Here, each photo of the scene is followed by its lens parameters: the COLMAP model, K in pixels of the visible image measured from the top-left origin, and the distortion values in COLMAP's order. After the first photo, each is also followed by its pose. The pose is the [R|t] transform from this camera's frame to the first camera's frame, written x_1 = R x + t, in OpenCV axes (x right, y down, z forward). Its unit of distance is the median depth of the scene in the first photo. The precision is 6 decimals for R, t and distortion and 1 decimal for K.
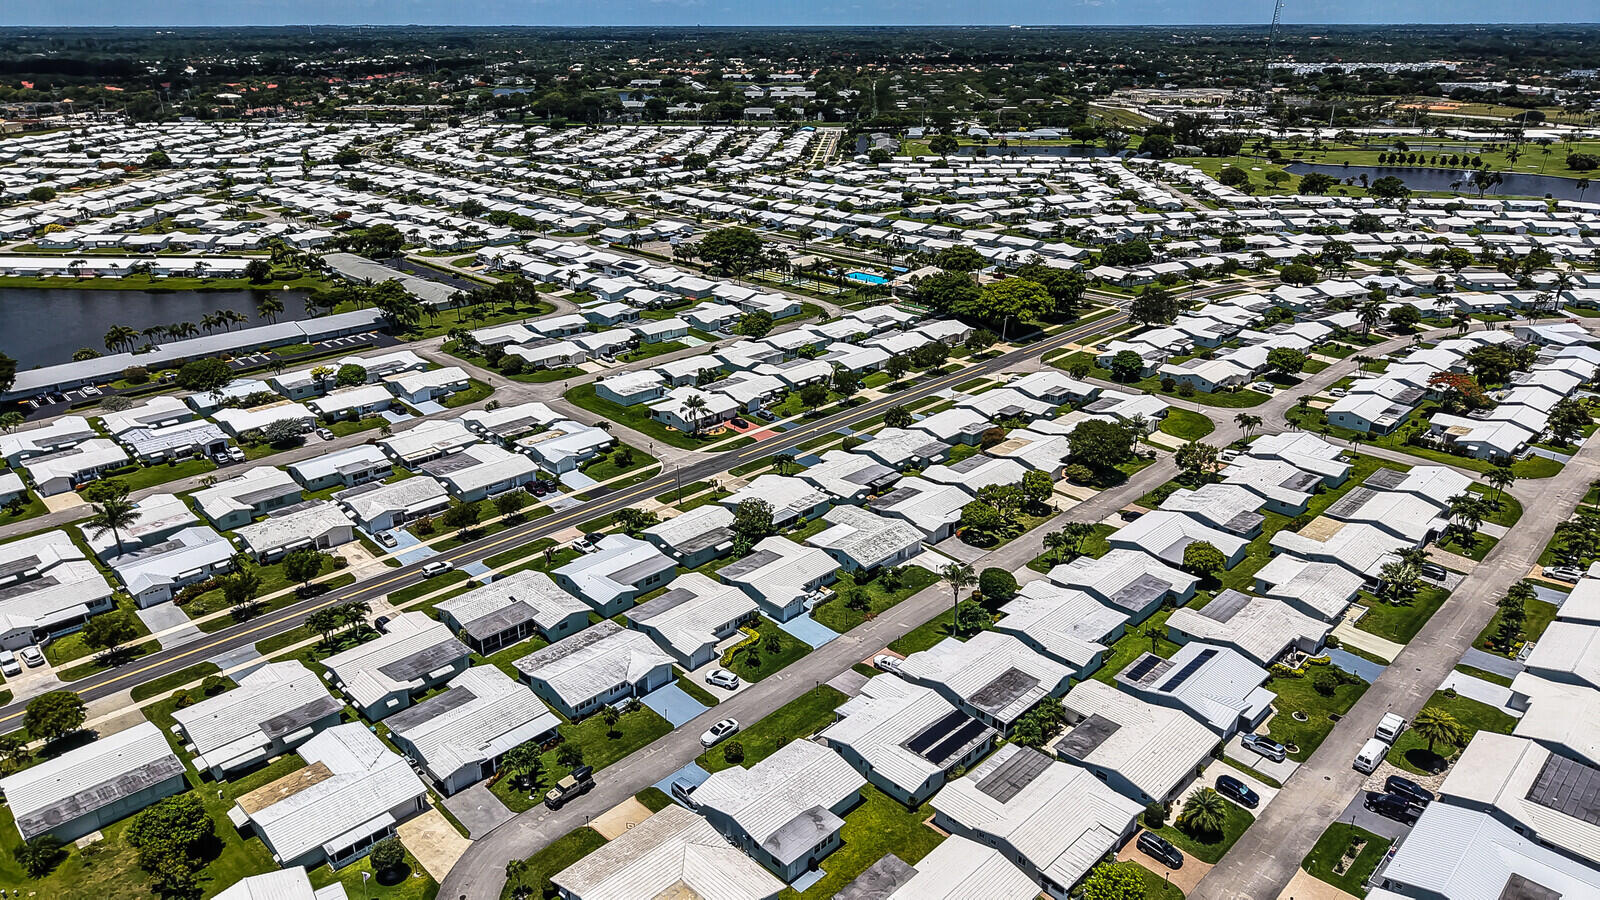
lens RADIAL K [[1063.6, 0, 774.6], [0, 1063.6, 447.6], [0, 0, 1]] dist [-0.004930, -0.000798]
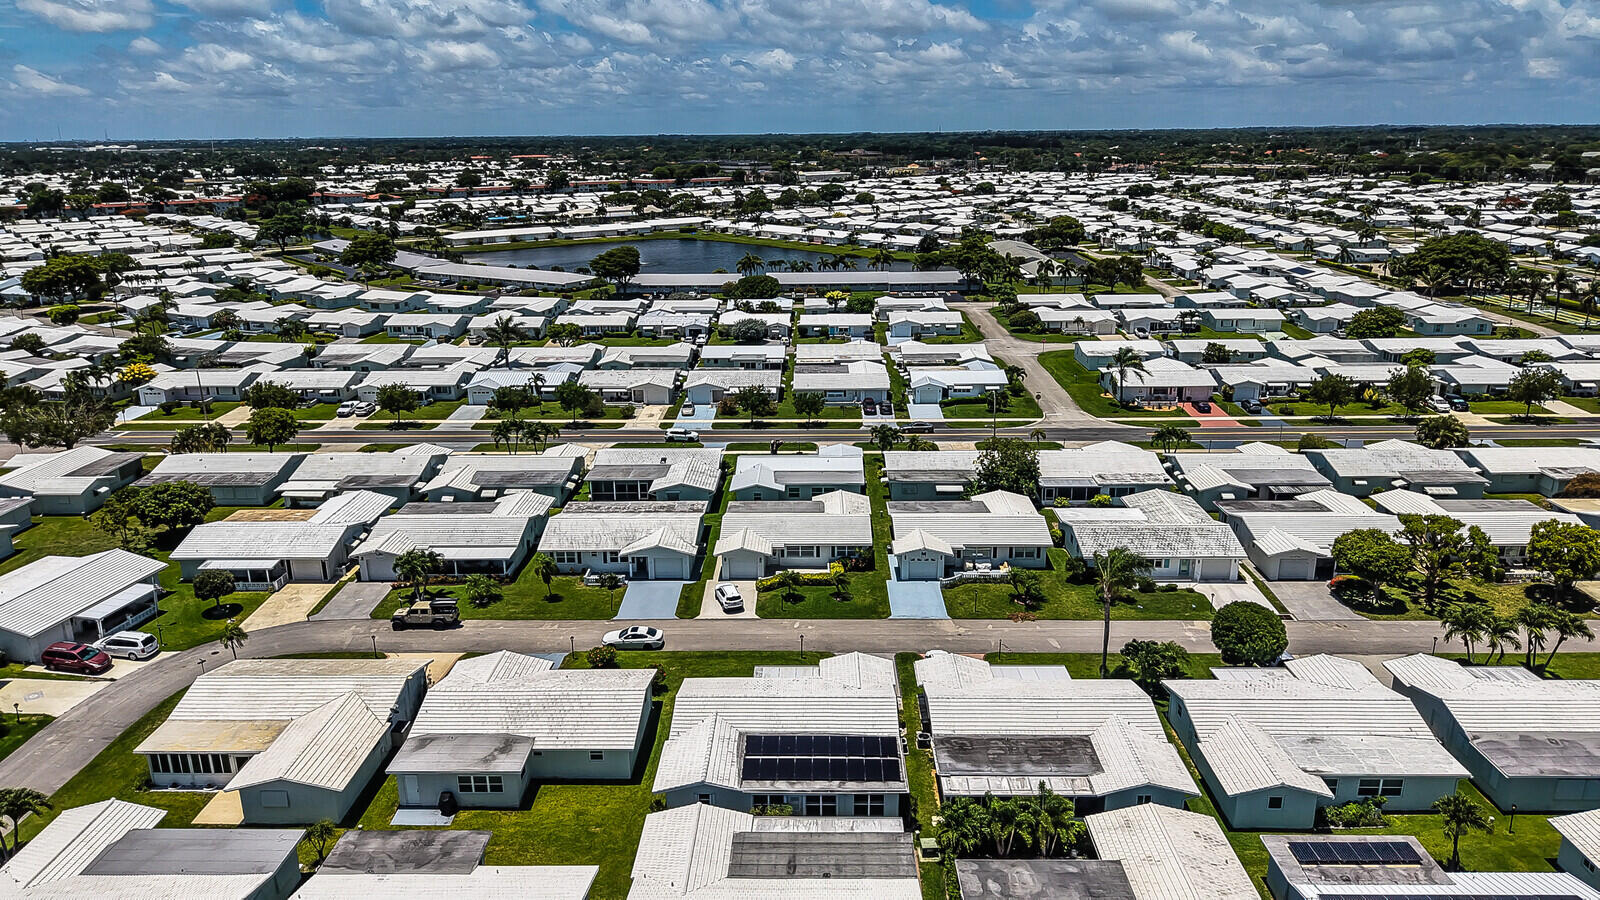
lens RADIAL K [[1058.6, 0, 774.4], [0, 1058.6, 444.9], [0, 0, 1]] dist [0.006880, -0.006540]
pose [[0.693958, 0.204920, -0.690239, 0.411927], [-0.260939, 0.965053, 0.024163, 0.092377], [0.671069, 0.163343, 0.723178, 0.477003]]
